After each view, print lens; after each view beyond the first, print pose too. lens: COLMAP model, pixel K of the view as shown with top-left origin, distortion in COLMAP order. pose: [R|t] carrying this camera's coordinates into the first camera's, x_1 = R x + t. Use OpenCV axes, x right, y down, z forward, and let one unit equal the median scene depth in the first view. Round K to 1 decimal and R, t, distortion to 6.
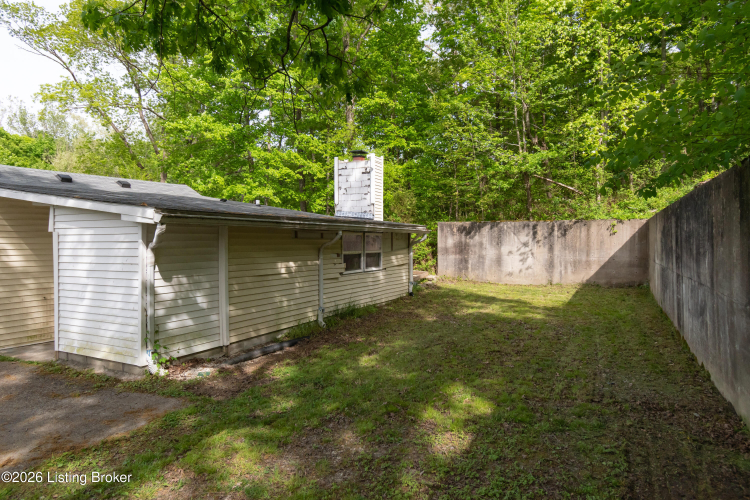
lens RADIAL K [[441.7, 0, 372.2], [0, 441.7, 248.1], [0, 0, 1]] dist [-0.001008, -0.001219]
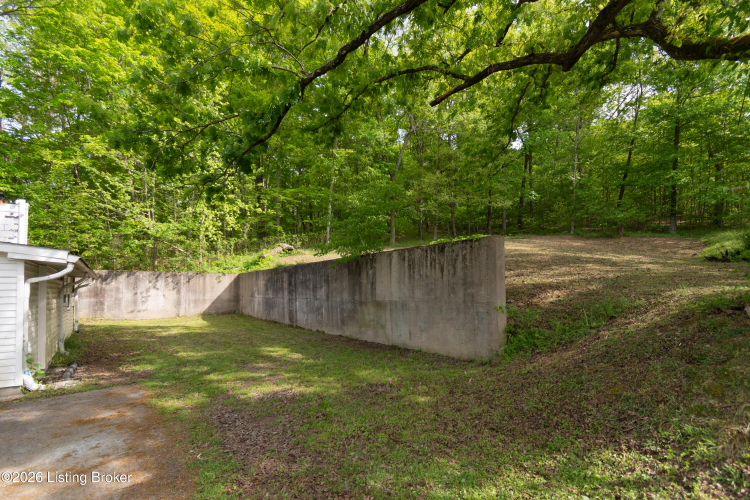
lens RADIAL K [[361.8, 0, 376.8], [0, 361.8, 252.1], [0, 0, 1]] dist [0.001356, -0.000843]
pose [[0.433247, 0.090431, 0.896727, -0.669676], [0.022159, 0.993584, -0.110905, 0.032110], [-0.901003, 0.067920, 0.428463, -0.172632]]
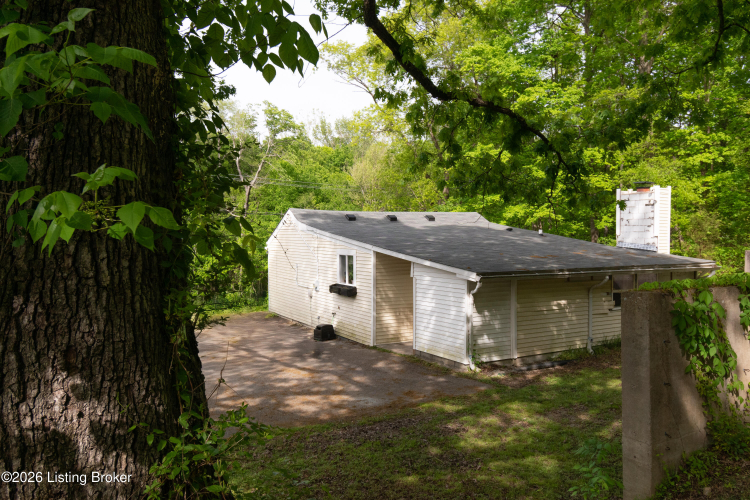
lens RADIAL K [[544.7, 0, 376.9], [0, 544.7, 252.2], [0, 0, 1]] dist [-0.027706, 0.002649]
pose [[0.852451, 0.020841, -0.522391, 0.175027], [-0.016038, 0.999777, 0.013715, -0.122546], [0.522561, -0.003313, 0.852596, -0.629893]]
